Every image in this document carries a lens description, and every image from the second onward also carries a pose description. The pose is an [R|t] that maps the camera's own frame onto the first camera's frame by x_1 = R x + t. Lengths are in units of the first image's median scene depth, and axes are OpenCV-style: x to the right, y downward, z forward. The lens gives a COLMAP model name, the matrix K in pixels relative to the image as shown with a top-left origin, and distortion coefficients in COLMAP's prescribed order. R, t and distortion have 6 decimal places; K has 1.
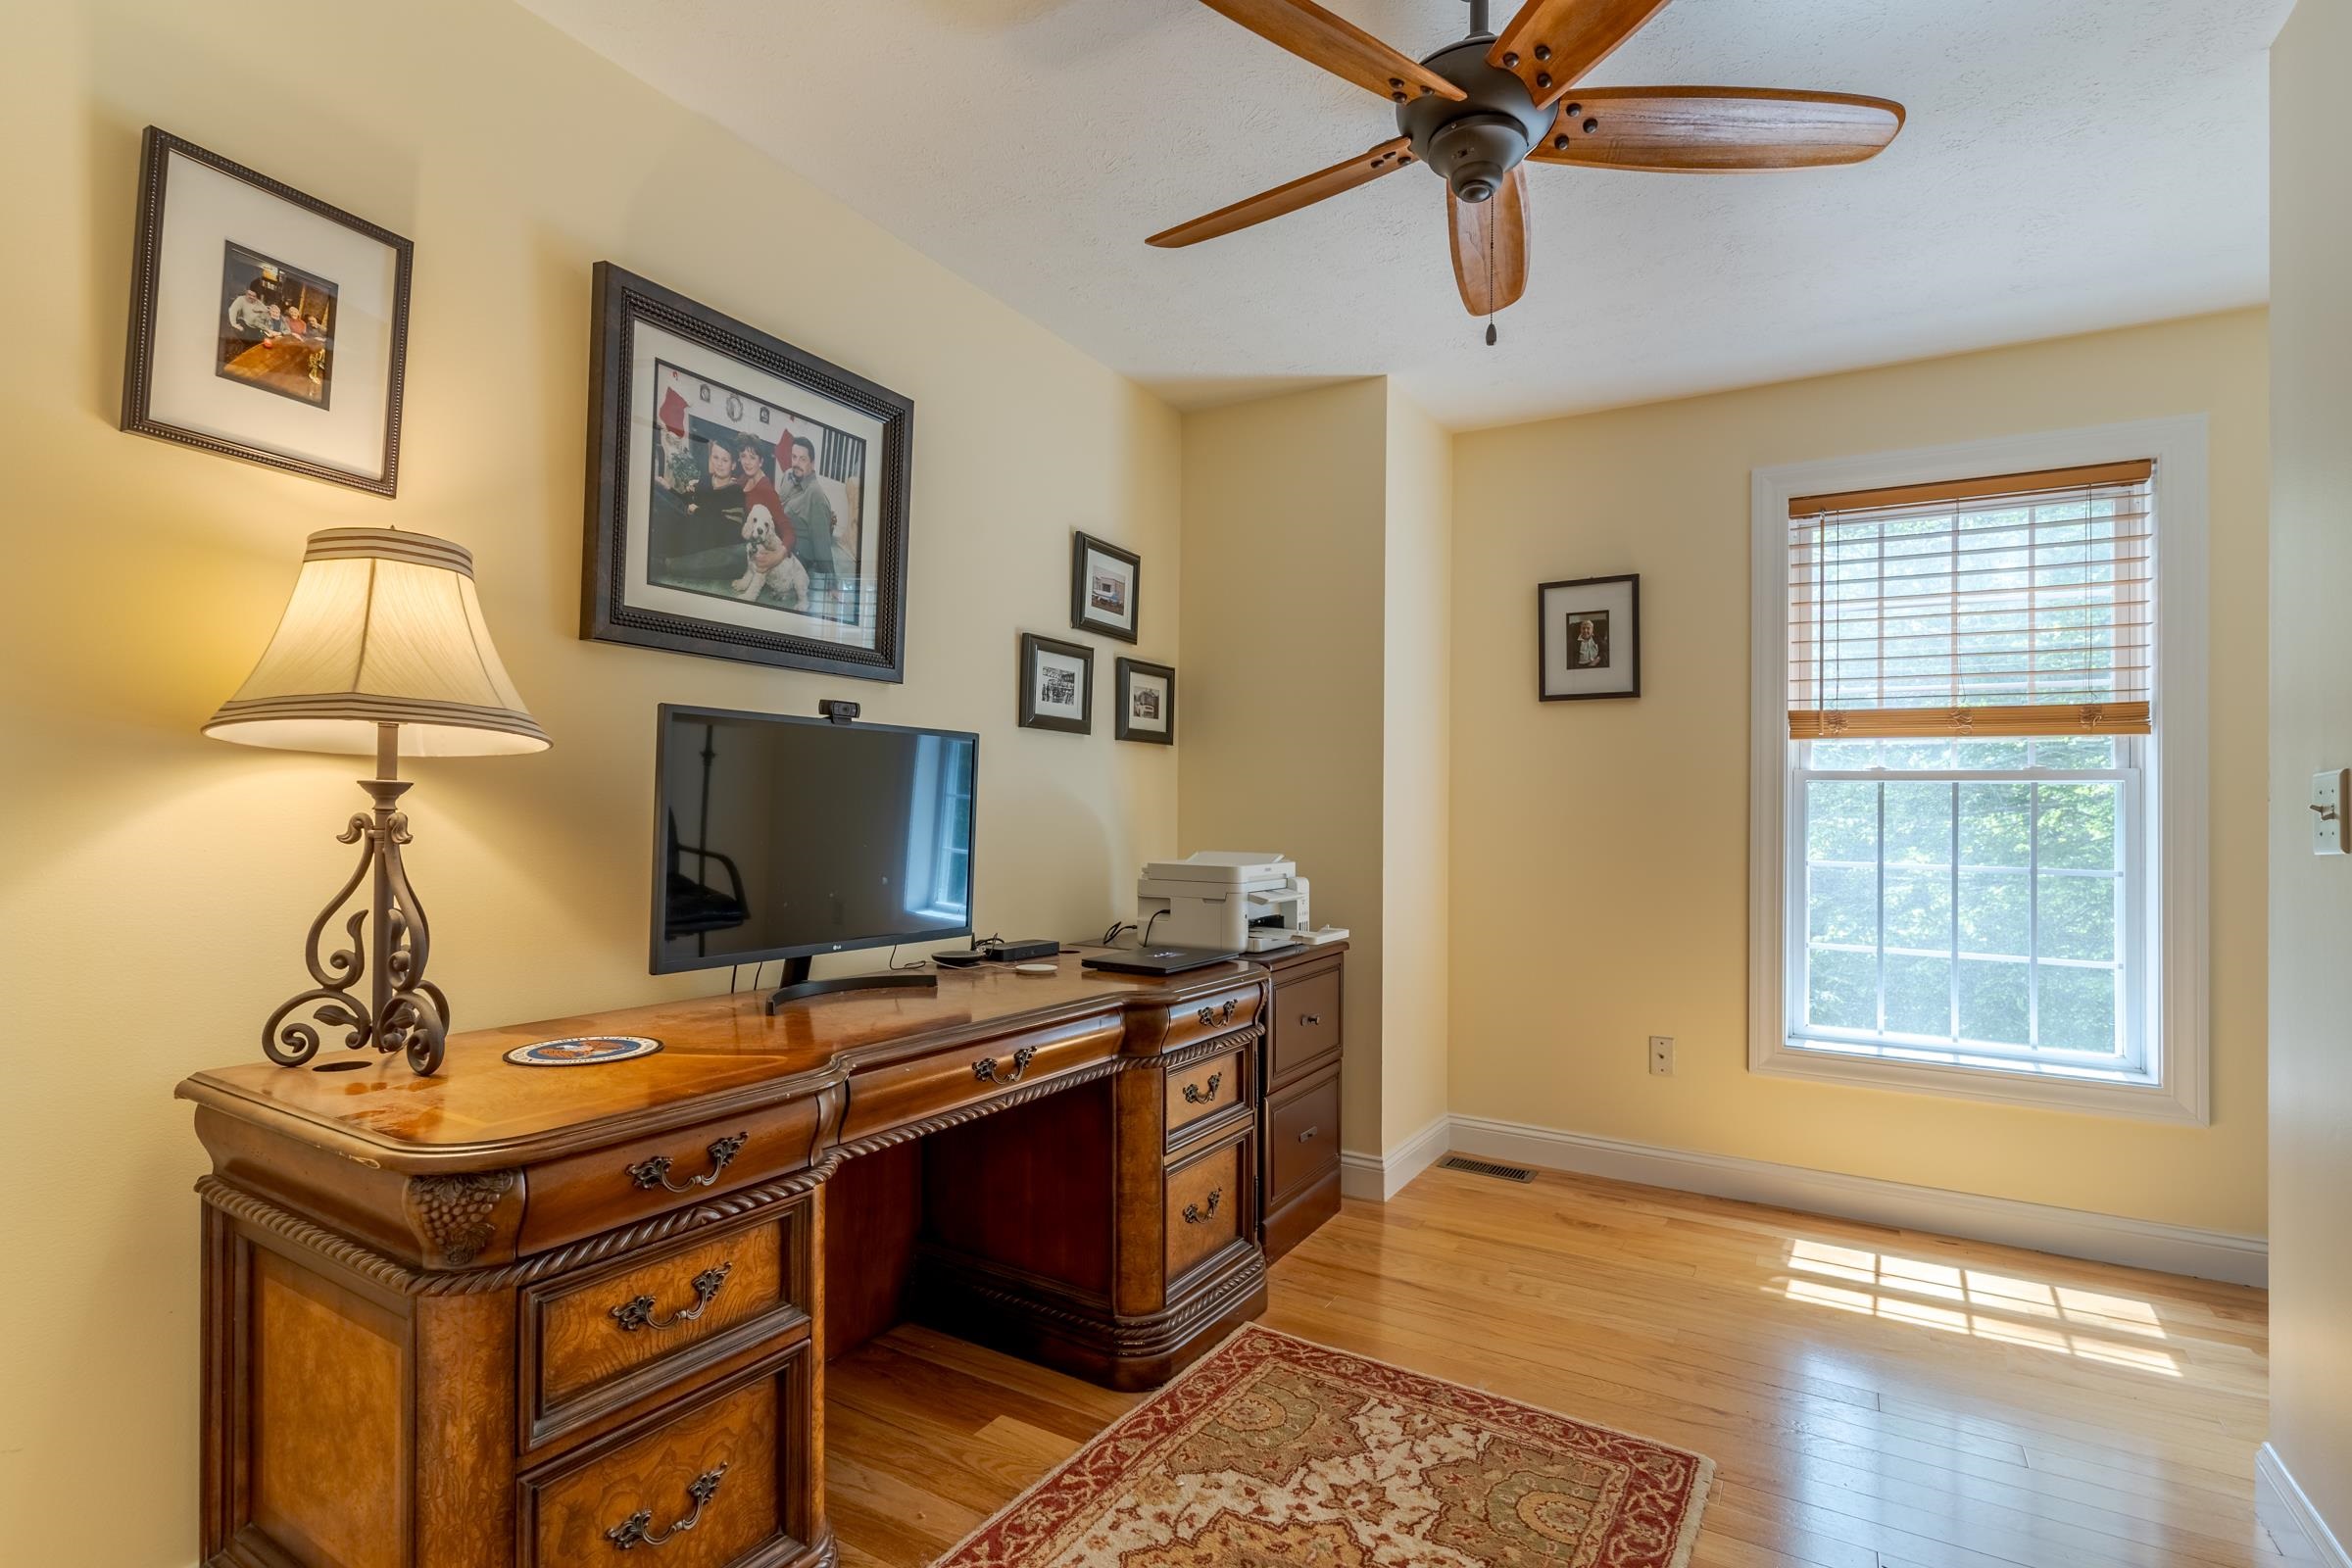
lens RADIAL K [[1120.1, 0, 1176.0], [0, 1120.1, 784.0], [0, 0, 1]] dist [-0.001928, -0.000285]
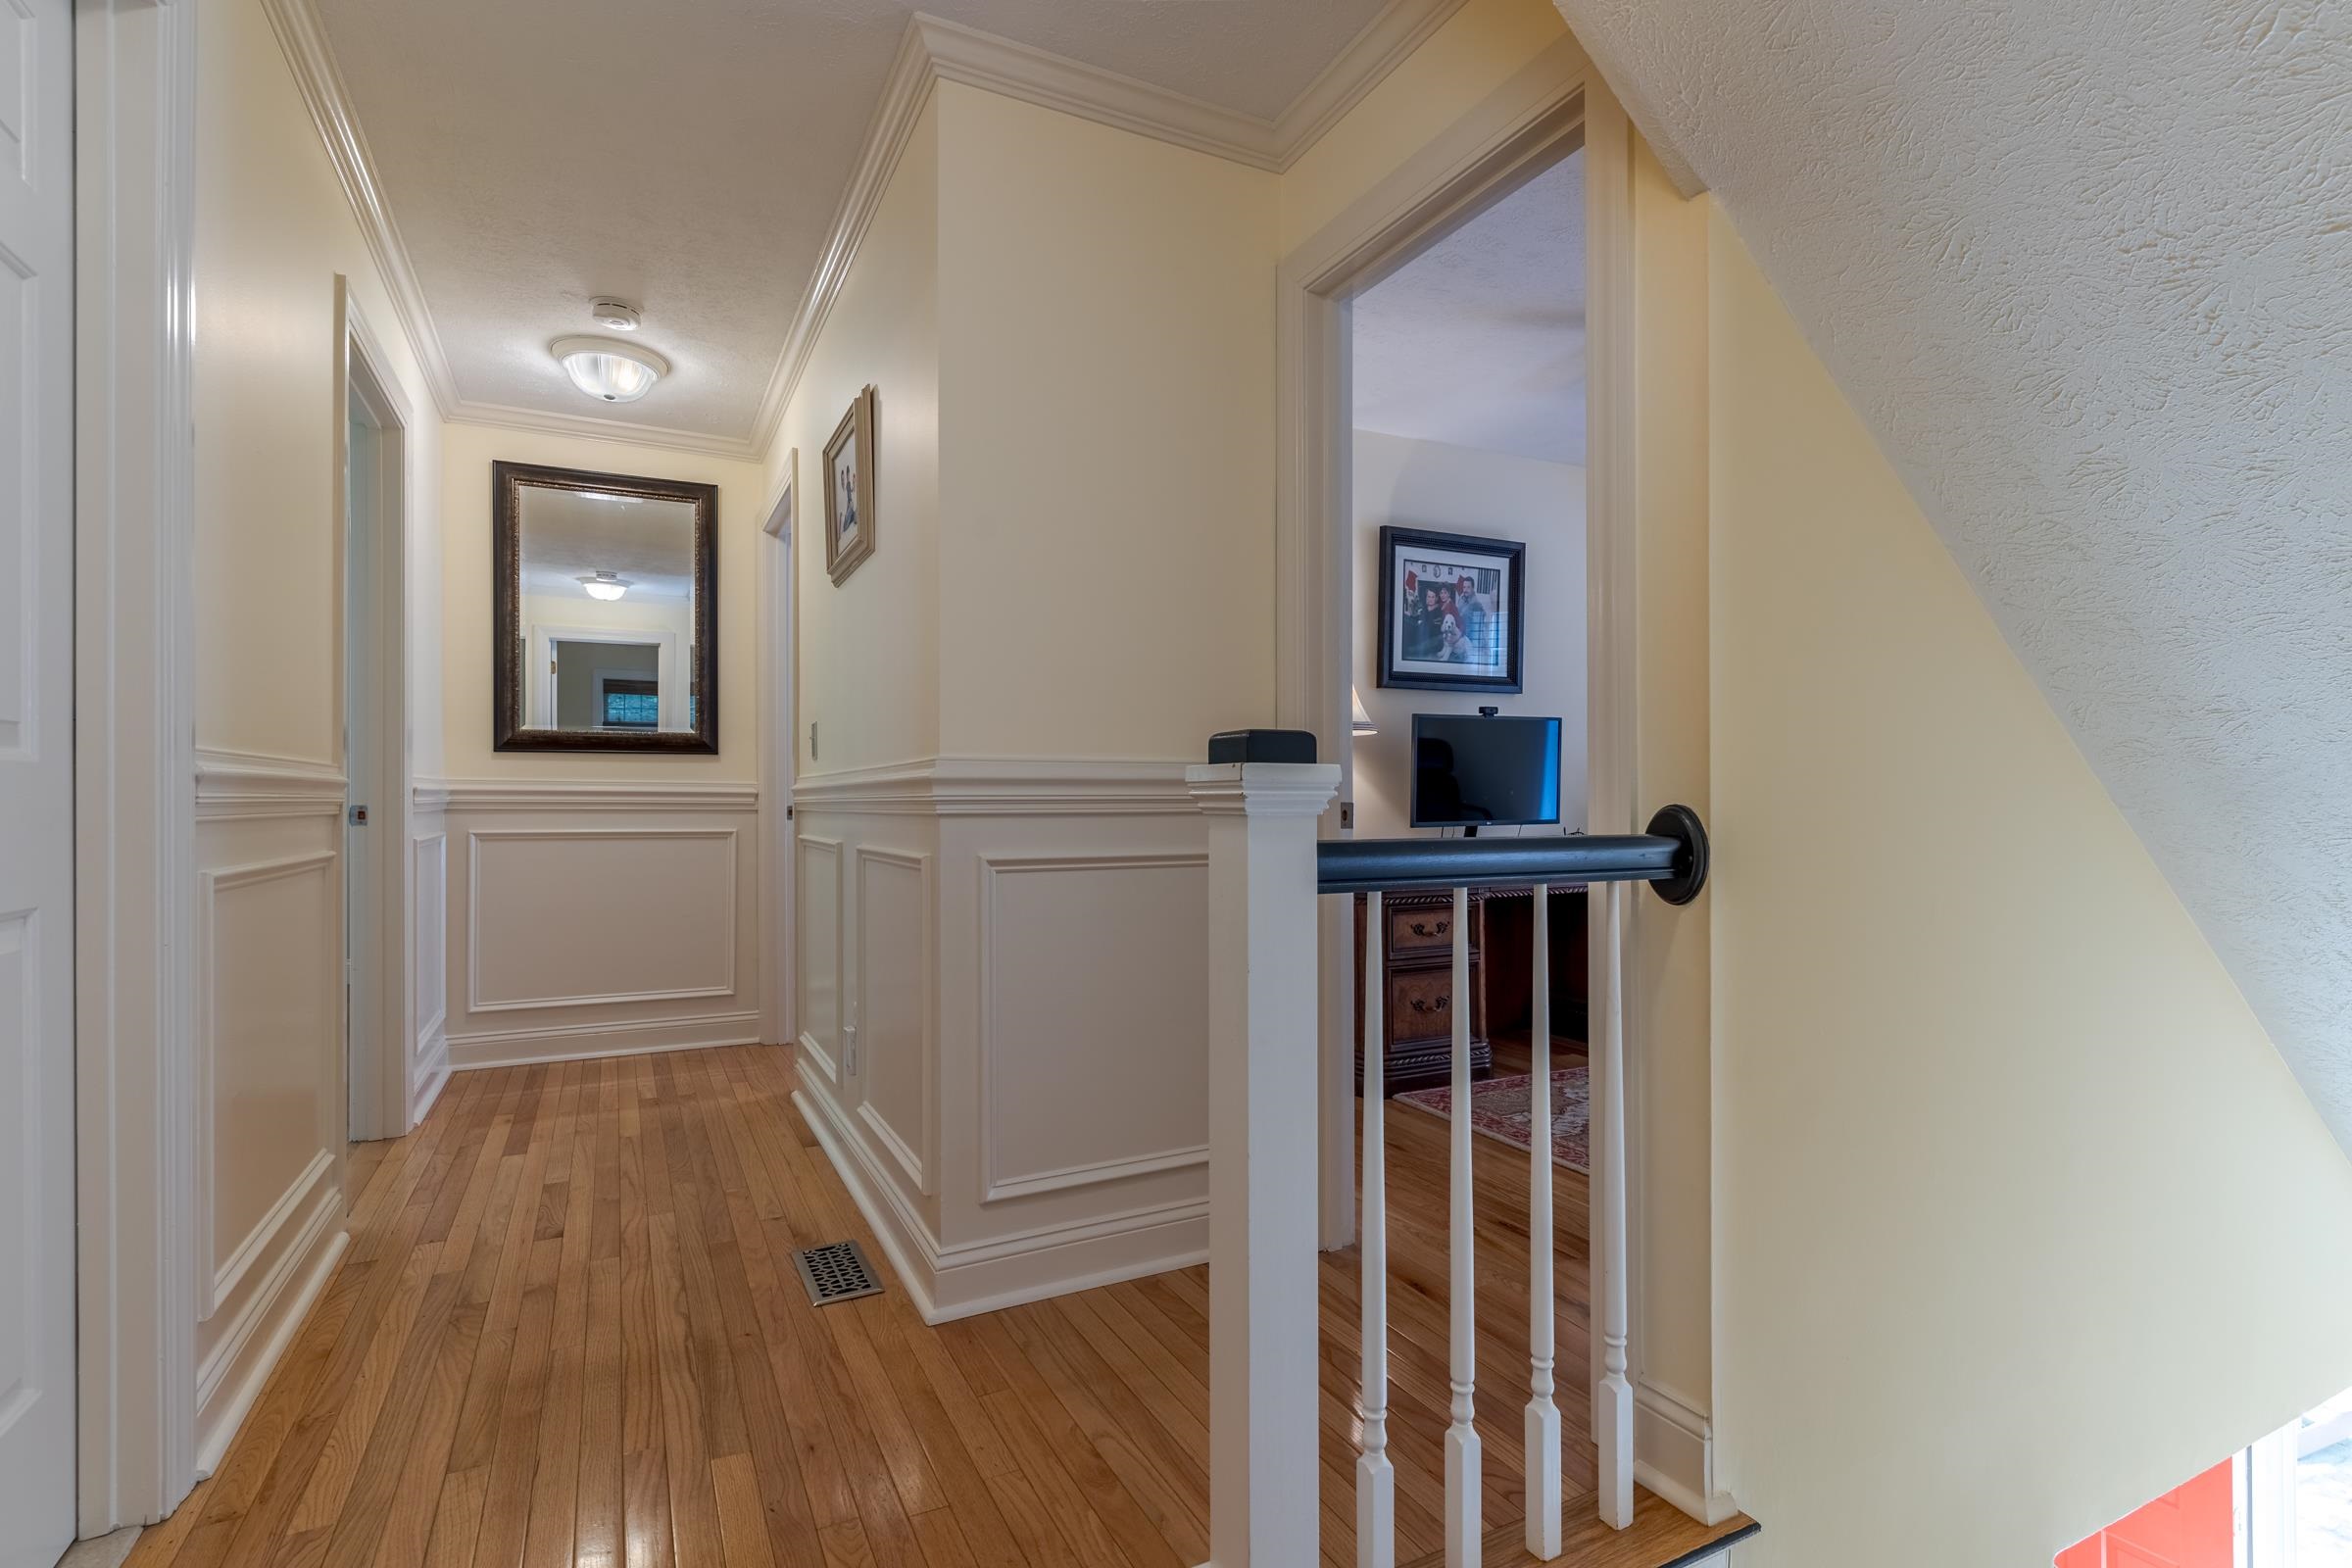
lens RADIAL K [[1120.1, 0, 1176.0], [0, 1120.1, 784.0], [0, 0, 1]] dist [-0.001928, -0.000285]
pose [[0.838395, -0.009589, -0.544979, 0.343660], [0.022738, 0.999590, 0.017393, 0.019522], [0.544589, -0.026974, 0.838269, -1.058115]]
